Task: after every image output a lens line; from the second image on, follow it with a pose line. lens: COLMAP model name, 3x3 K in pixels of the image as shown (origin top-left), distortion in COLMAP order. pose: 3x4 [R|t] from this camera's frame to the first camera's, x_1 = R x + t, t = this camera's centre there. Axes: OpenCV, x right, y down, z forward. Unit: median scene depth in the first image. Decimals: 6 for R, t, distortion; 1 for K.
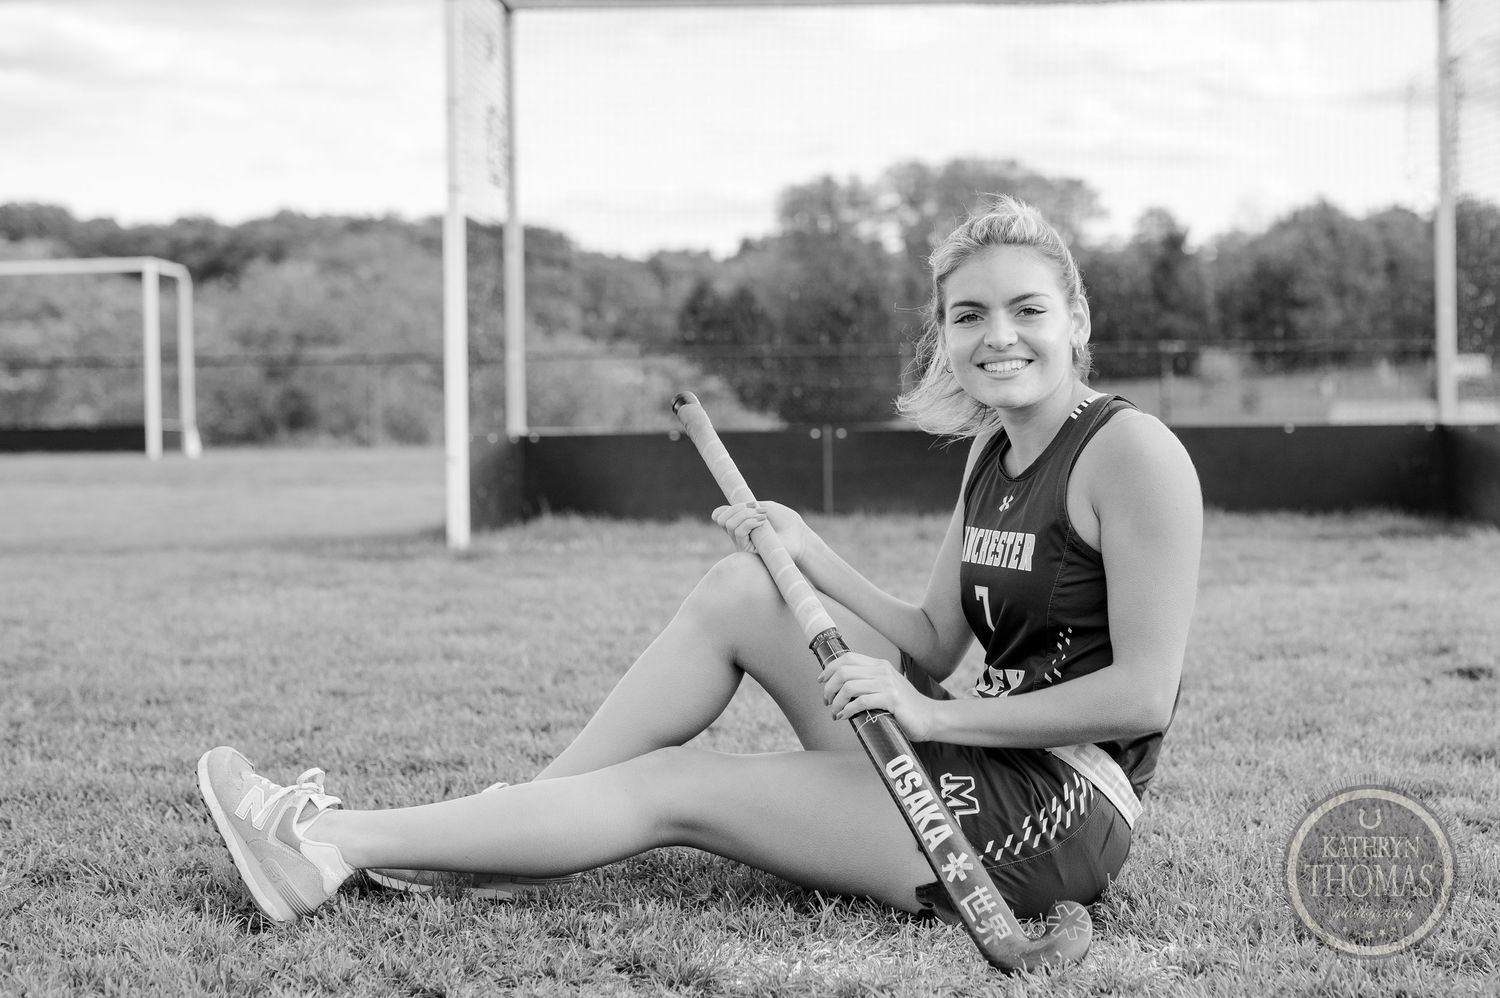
lens RADIAL K [[2121.9, 0, 823.4], [0, 2121.9, 499.7], [0, 0, 1]] dist [-0.005527, 0.028436]
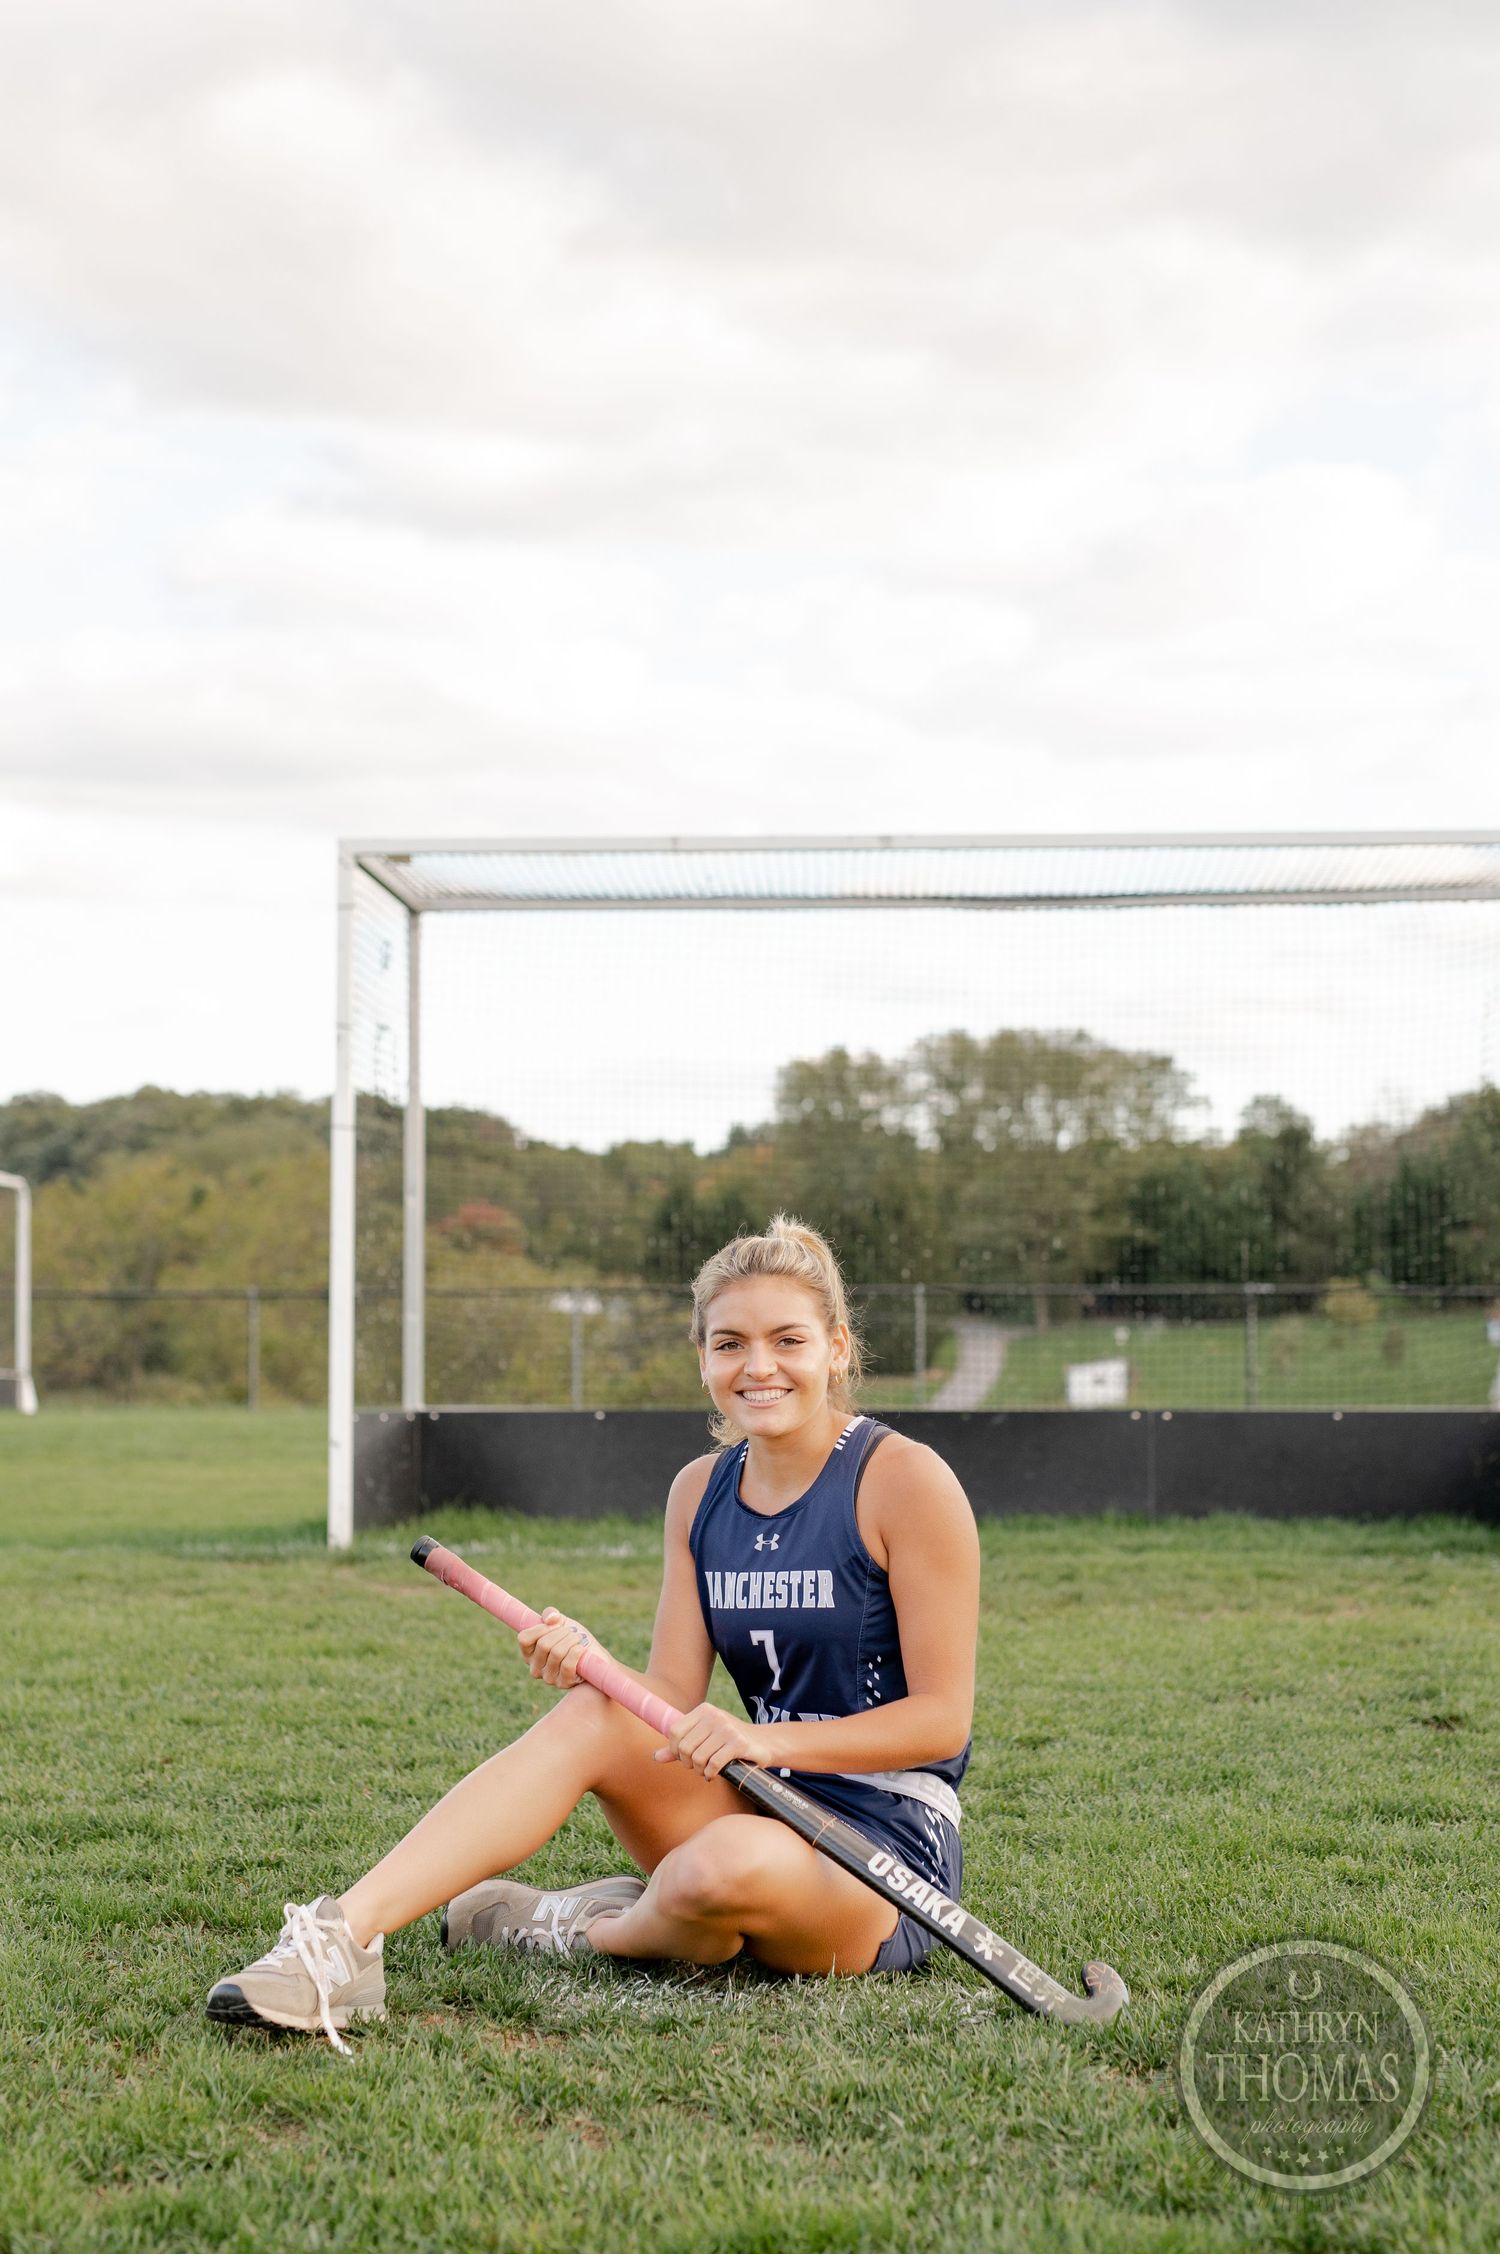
lens RADIAL K [[3188.5, 0, 750.0], [0, 3188.5, 1127.0], [0, 0, 1]] dist [-0.005527, 0.028436]
pose [[0.998166, 0.006771, -0.060163, 0.071332], [-0.012295, 0.995691, -0.091918, -0.031451], [0.059281, 0.092489, 0.993947, -0.290117]]
